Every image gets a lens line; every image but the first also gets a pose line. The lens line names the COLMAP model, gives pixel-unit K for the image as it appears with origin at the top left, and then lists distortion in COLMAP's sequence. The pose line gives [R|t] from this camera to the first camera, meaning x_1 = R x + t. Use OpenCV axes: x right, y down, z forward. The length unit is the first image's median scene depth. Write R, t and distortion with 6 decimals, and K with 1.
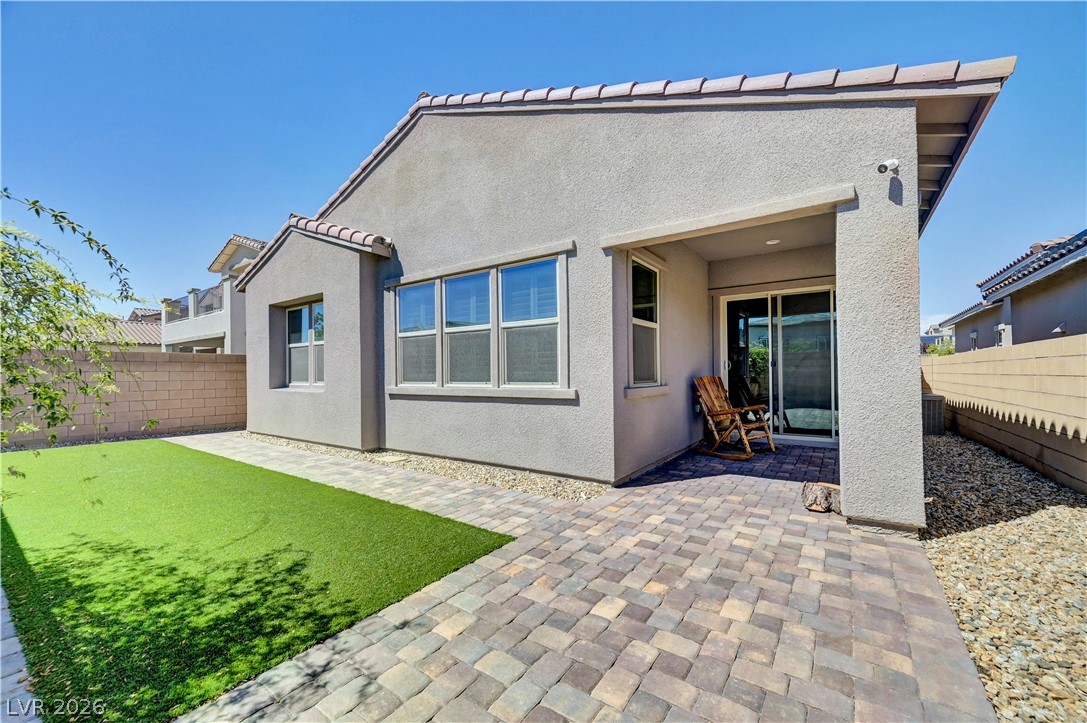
lens RADIAL K [[431.1, 0, 547.8], [0, 431.1, 361.6], [0, 0, 1]] dist [-0.001344, 0.000651]
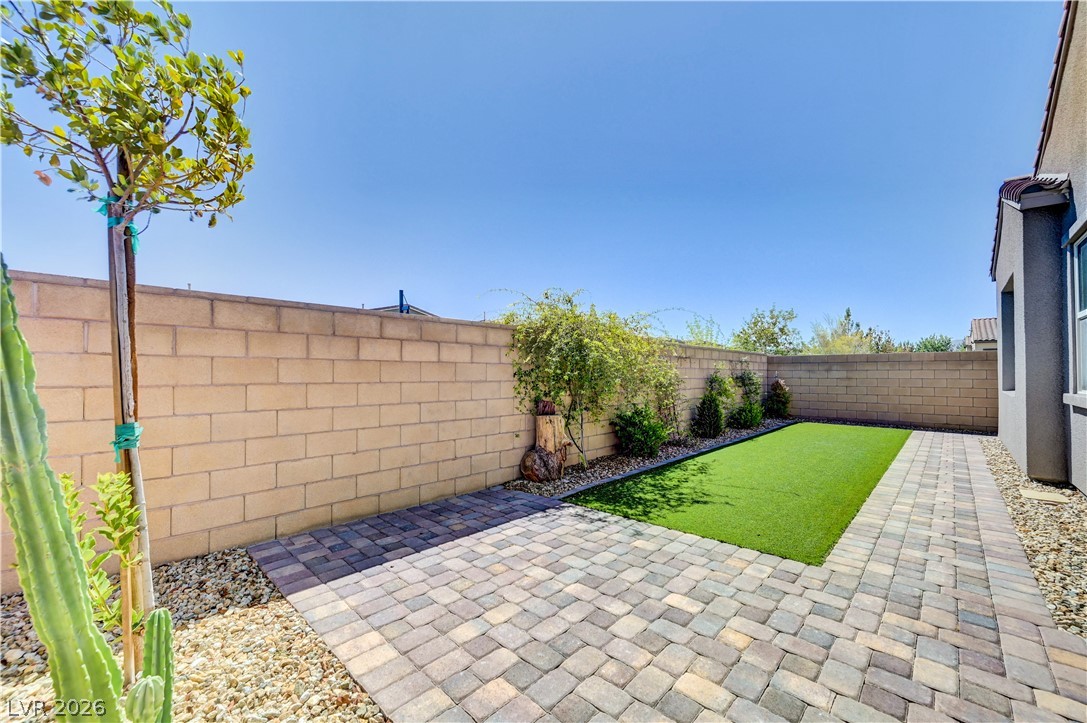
lens RADIAL K [[431.1, 0, 548.8], [0, 431.1, 369.9], [0, 0, 1]] dist [-0.001344, 0.000651]
pose [[-0.150029, -0.001113, -0.988681, 1.080256], [0.028463, 0.999580, -0.005445, 0.001684], [0.988272, -0.028958, -0.149935, 0.750081]]
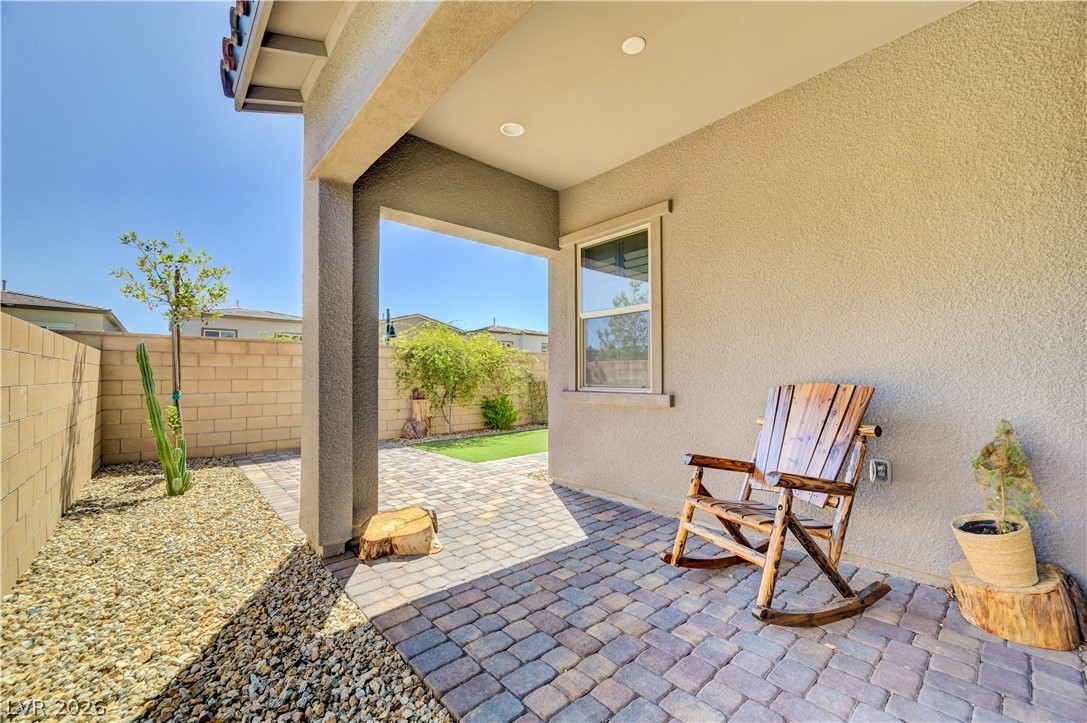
lens RADIAL K [[431.1, 0, 542.4], [0, 431.1, 368.4], [0, 0, 1]] dist [-0.001344, 0.000651]
pose [[-0.236683, -0.005056, -0.971574, 2.112646], [0.032629, 0.999381, -0.013150, 0.042746], [0.971039, -0.034814, -0.236371, 2.201546]]
